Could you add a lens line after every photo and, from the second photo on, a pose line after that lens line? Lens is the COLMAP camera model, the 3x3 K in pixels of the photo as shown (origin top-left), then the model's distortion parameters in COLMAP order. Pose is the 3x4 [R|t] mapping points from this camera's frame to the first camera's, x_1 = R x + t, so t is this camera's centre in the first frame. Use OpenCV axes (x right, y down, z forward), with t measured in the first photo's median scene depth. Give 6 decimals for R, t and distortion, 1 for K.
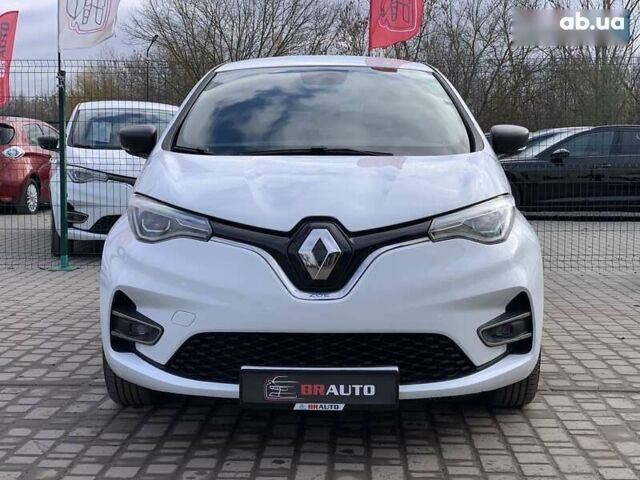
lens RADIAL K [[944.6, 0, 320.0], [0, 944.6, 240.0], [0, 0, 1]] dist [0.159495, -0.610413]
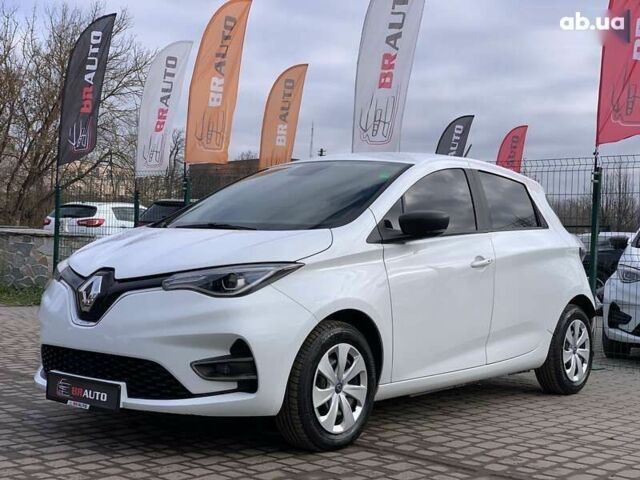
lens RADIAL K [[944.6, 0, 320.0], [0, 944.6, 240.0], [0, 0, 1]] dist [0.159495, -0.610413]
pose [[0.787903, 0.024476, -0.615313, 1.076390], [-0.090916, 0.992883, -0.076921, 0.013654], [0.609052, 0.116548, 0.784521, 0.101905]]
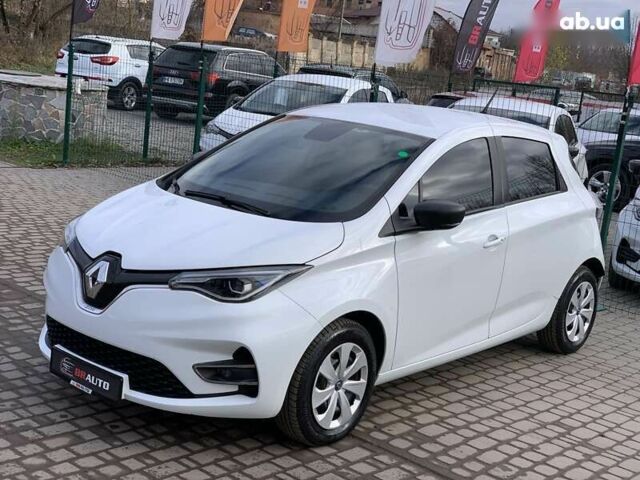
lens RADIAL K [[944.6, 0, 320.0], [0, 944.6, 240.0], [0, 0, 1]] dist [0.159495, -0.610413]
pose [[0.772447, 0.194565, -0.604541, 1.033838], [-0.165604, 0.980691, 0.104026, -0.229852], [0.613107, 0.019760, 0.789752, 0.104984]]
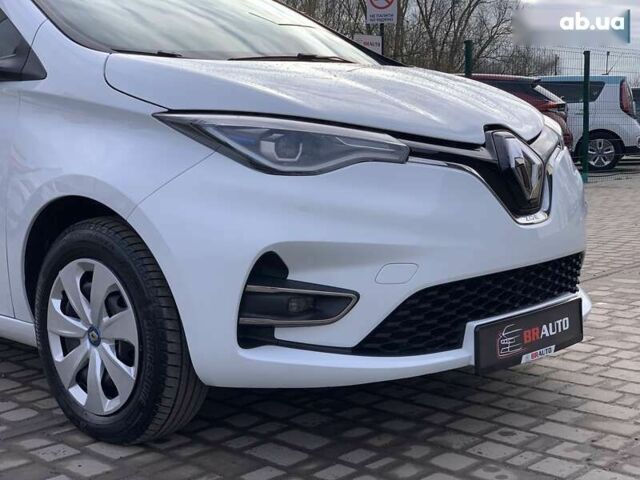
lens RADIAL K [[944.6, 0, 320.0], [0, 944.6, 240.0], [0, 0, 1]] dist [0.159495, -0.610413]
pose [[0.669084, -0.107983, 0.735300, -0.697932], [0.093621, 0.993753, 0.060748, 0.009616], [-0.737266, 0.028194, 0.675014, 0.560356]]
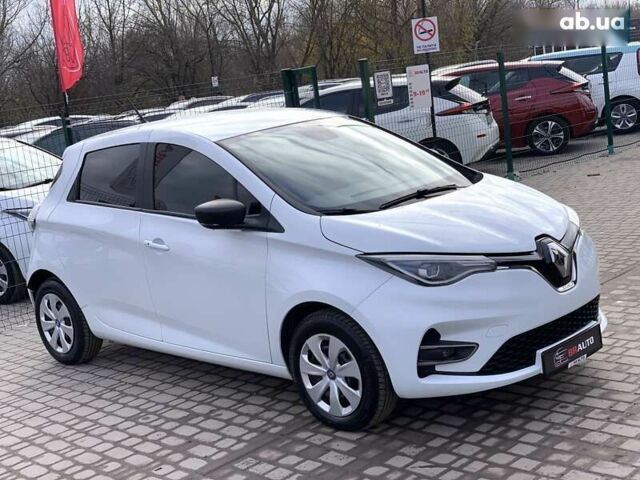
lens RADIAL K [[944.6, 0, 320.0], [0, 944.6, 240.0], [0, 0, 1]] dist [0.159495, -0.610413]
pose [[0.681730, -0.215897, 0.699023, -1.225074], [0.199019, 0.974161, 0.106779, -0.236532], [-0.704014, 0.066325, 0.707082, 0.213824]]
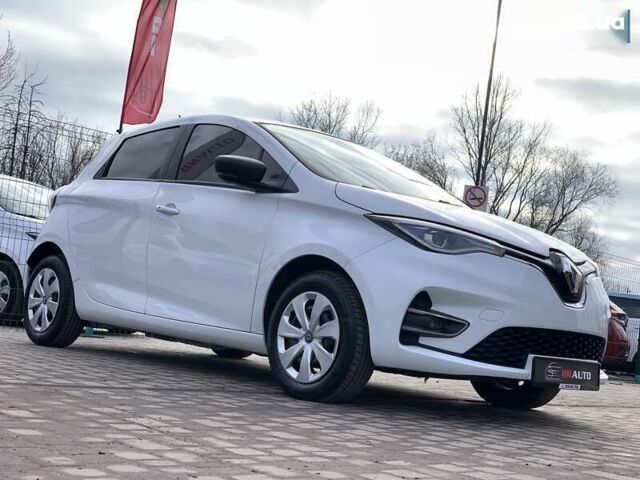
lens RADIAL K [[944.6, 0, 320.0], [0, 944.6, 240.0], [0, 0, 1]] dist [0.159495, -0.610413]
pose [[0.714550, 0.137308, 0.685977, -1.185146], [-0.047037, 0.987760, -0.148718, 0.181939], [-0.698001, 0.074000, 0.712263, 0.249576]]
